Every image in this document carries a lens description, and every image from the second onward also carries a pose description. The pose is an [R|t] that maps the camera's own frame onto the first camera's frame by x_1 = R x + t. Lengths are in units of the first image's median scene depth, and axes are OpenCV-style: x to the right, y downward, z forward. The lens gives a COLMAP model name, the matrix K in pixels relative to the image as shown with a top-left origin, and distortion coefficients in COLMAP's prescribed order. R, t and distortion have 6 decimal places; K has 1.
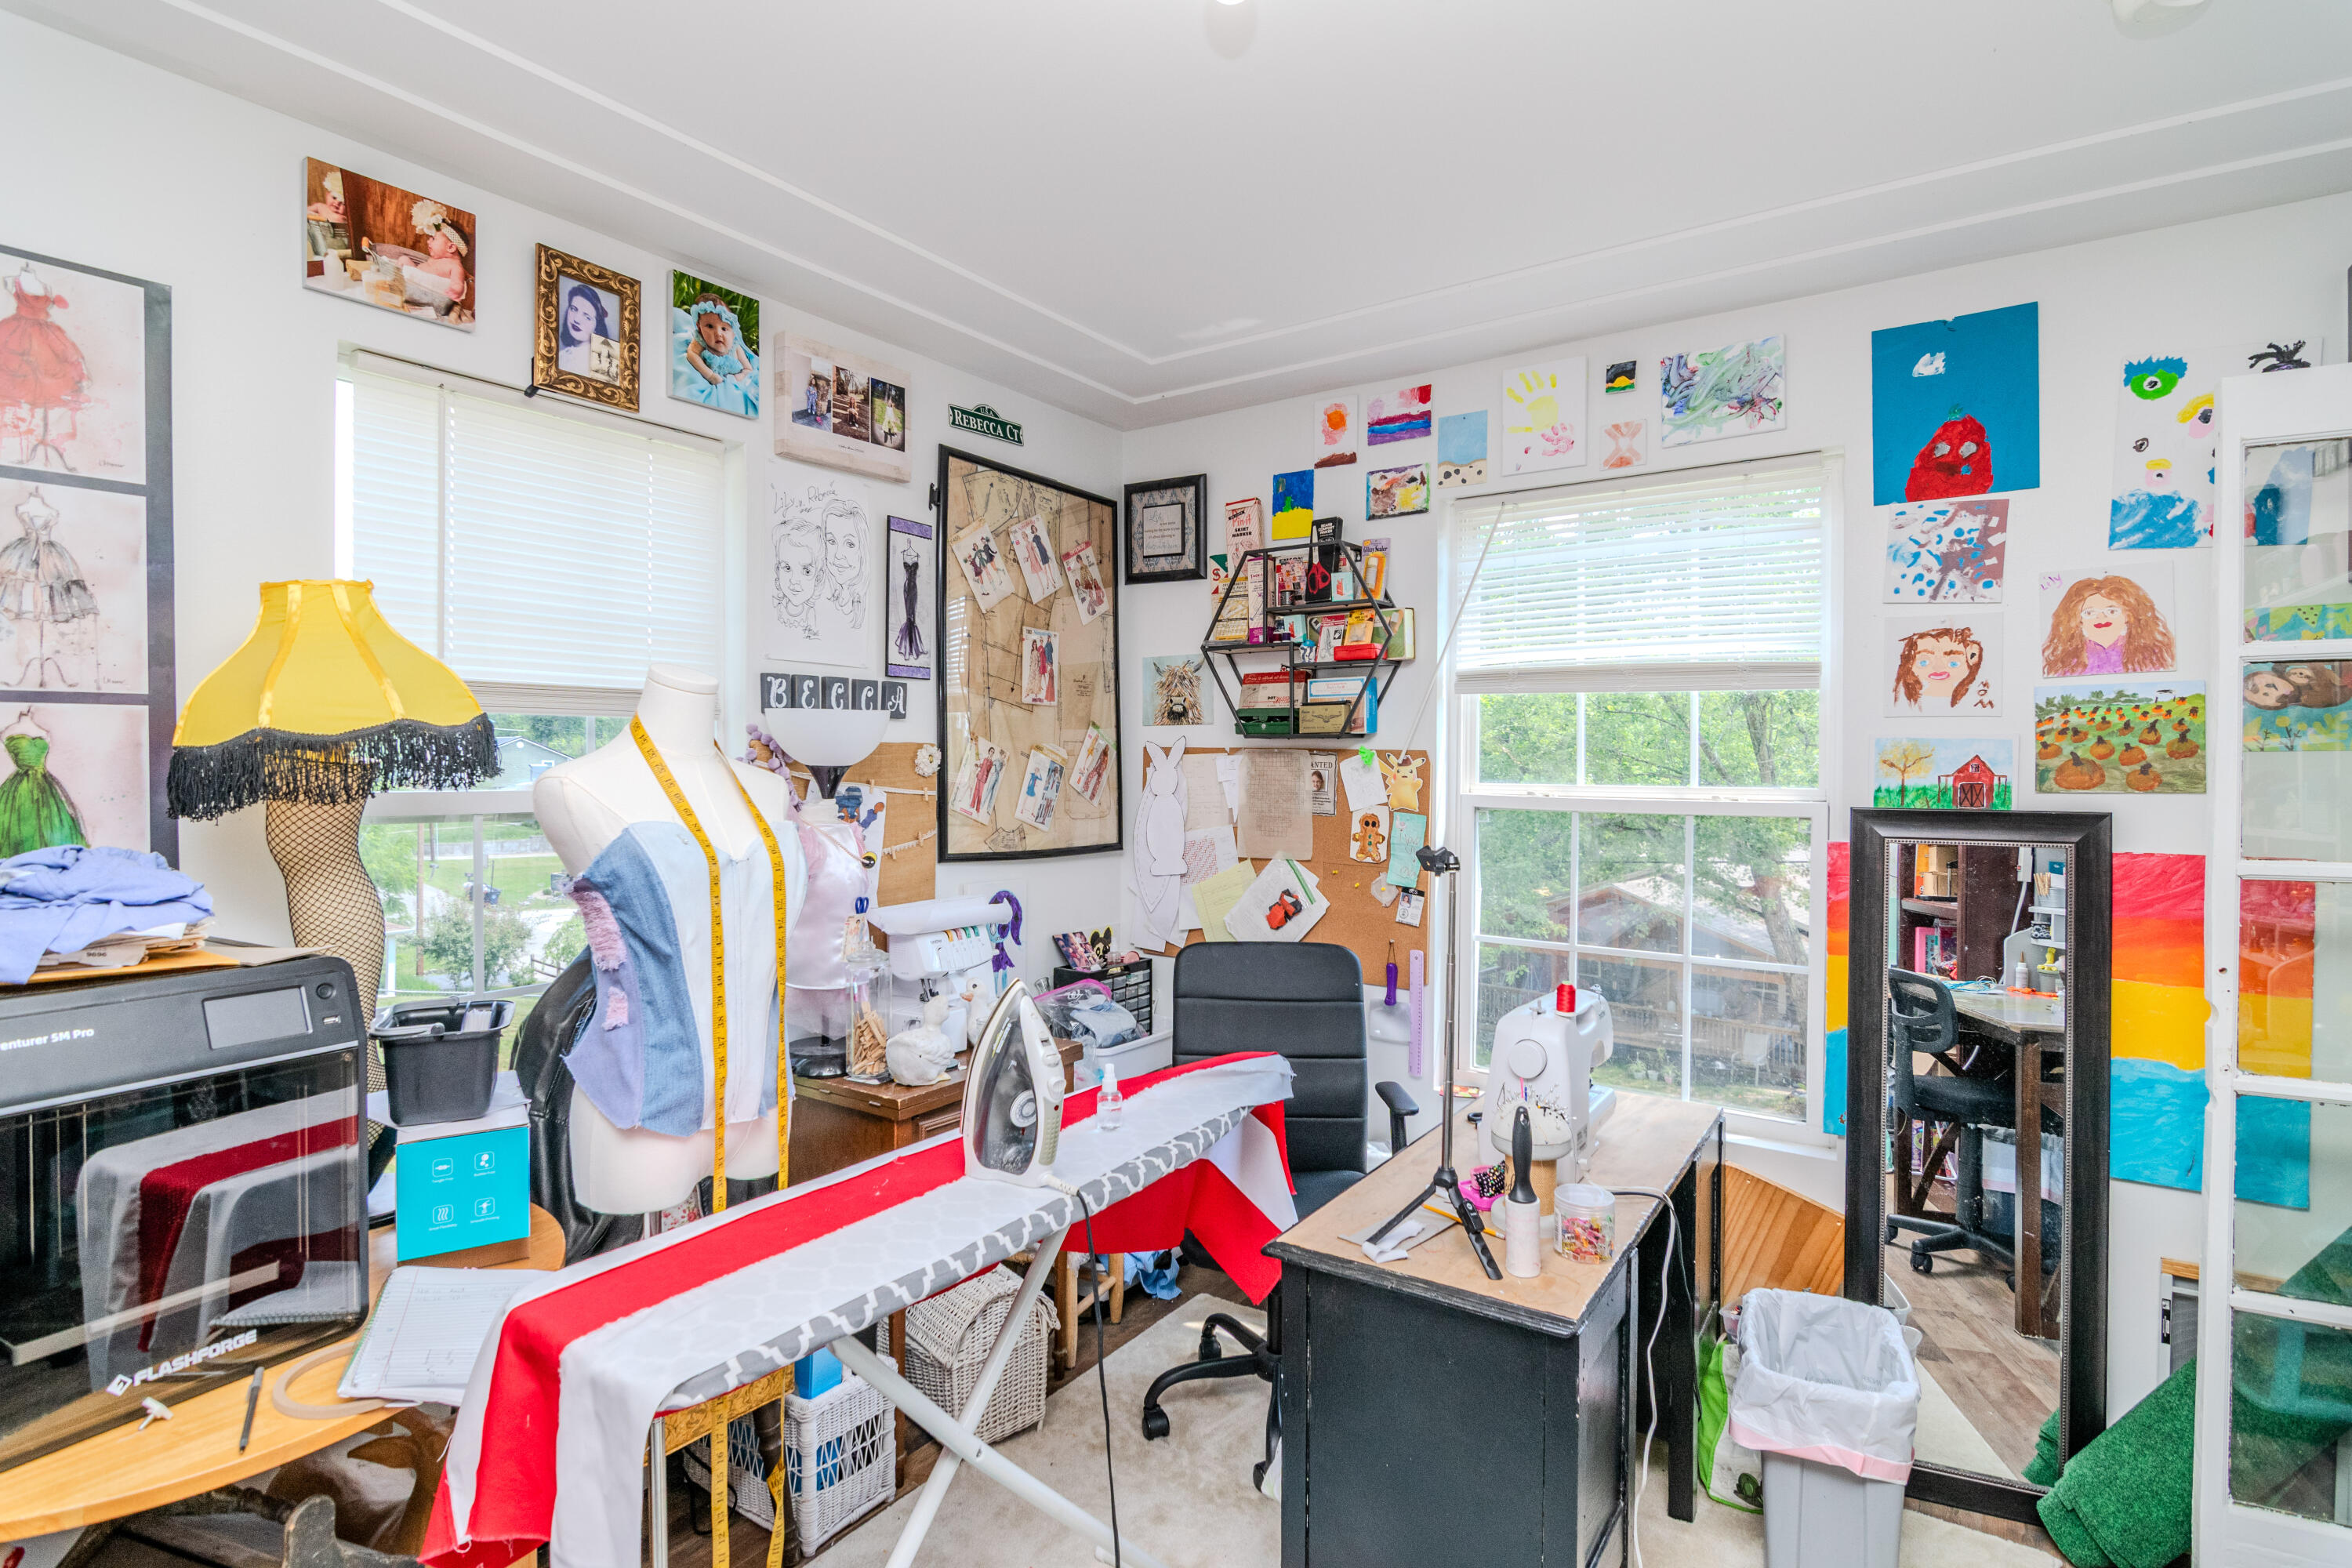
lens RADIAL K [[1169.5, 0, 1180.5], [0, 1169.5, 785.1], [0, 0, 1]] dist [-0.004165, -0.005324]
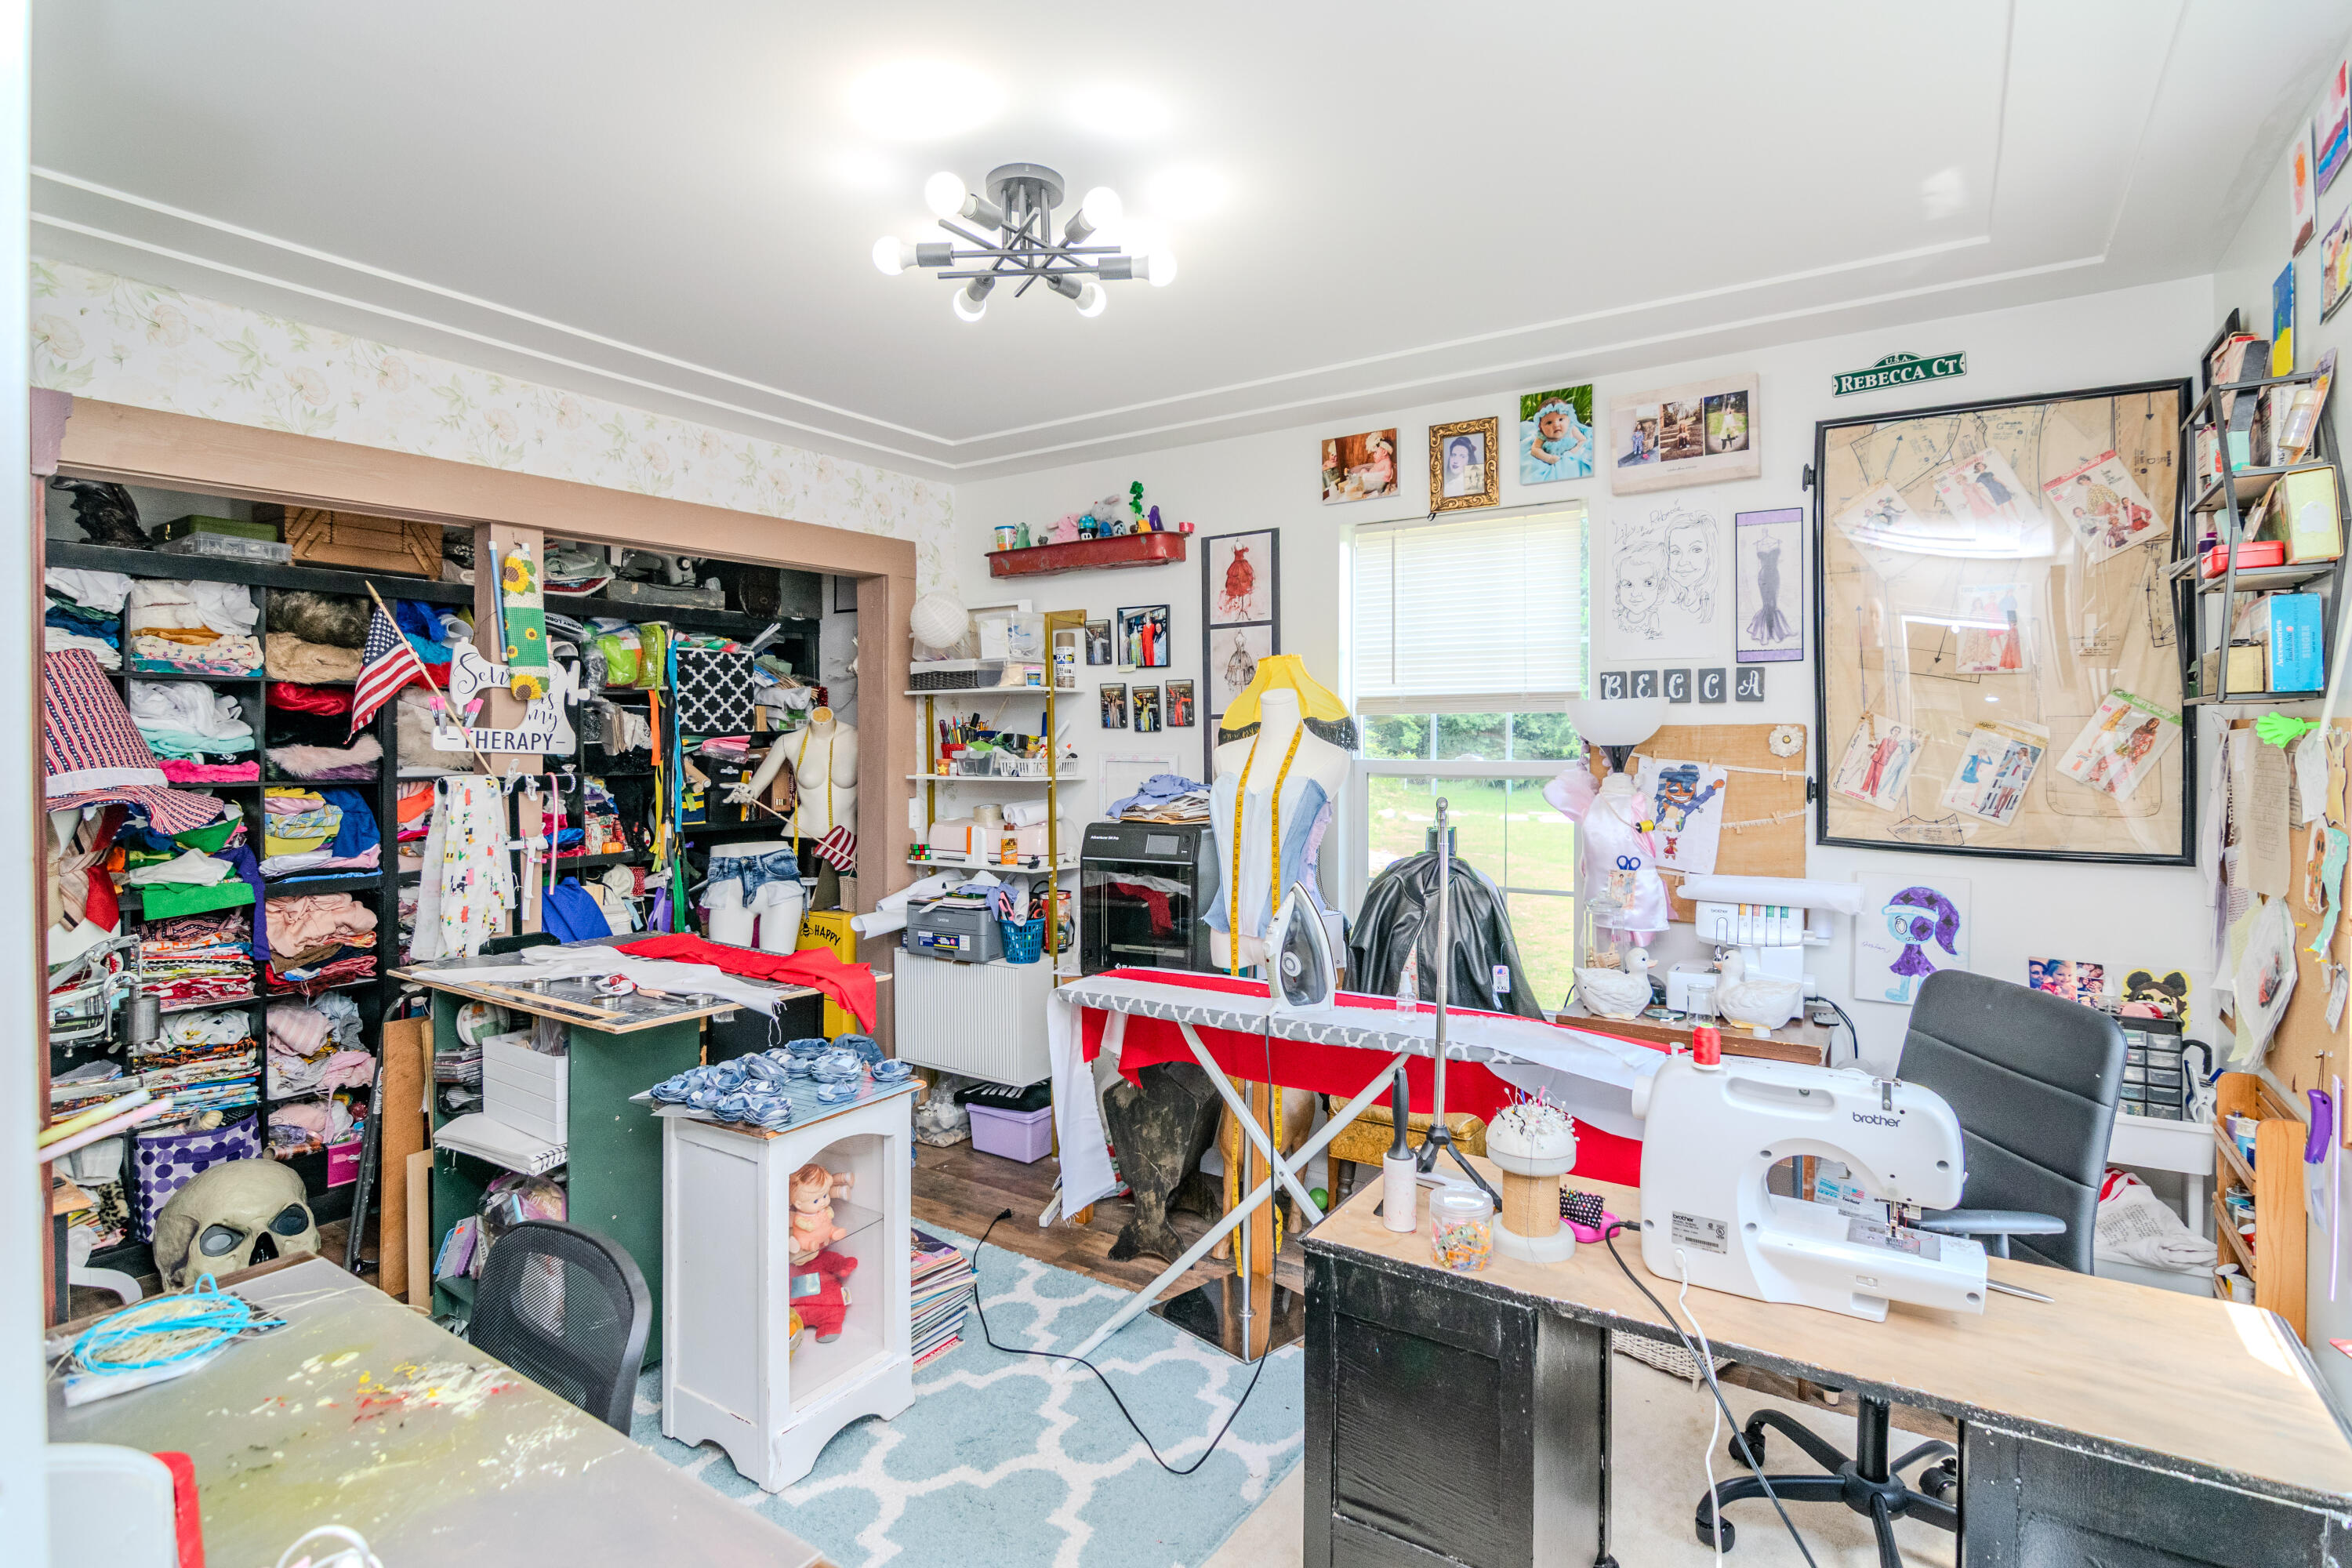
lens RADIAL K [[1169.5, 0, 1180.9], [0, 1169.5, 761.1], [0, 0, 1]] dist [-0.004165, -0.005324]
pose [[0.018087, 0.008718, -0.999798, 0.866616], [-0.021761, 0.999729, 0.008324, -0.000777], [0.999600, 0.021606, 0.018272, 0.503480]]
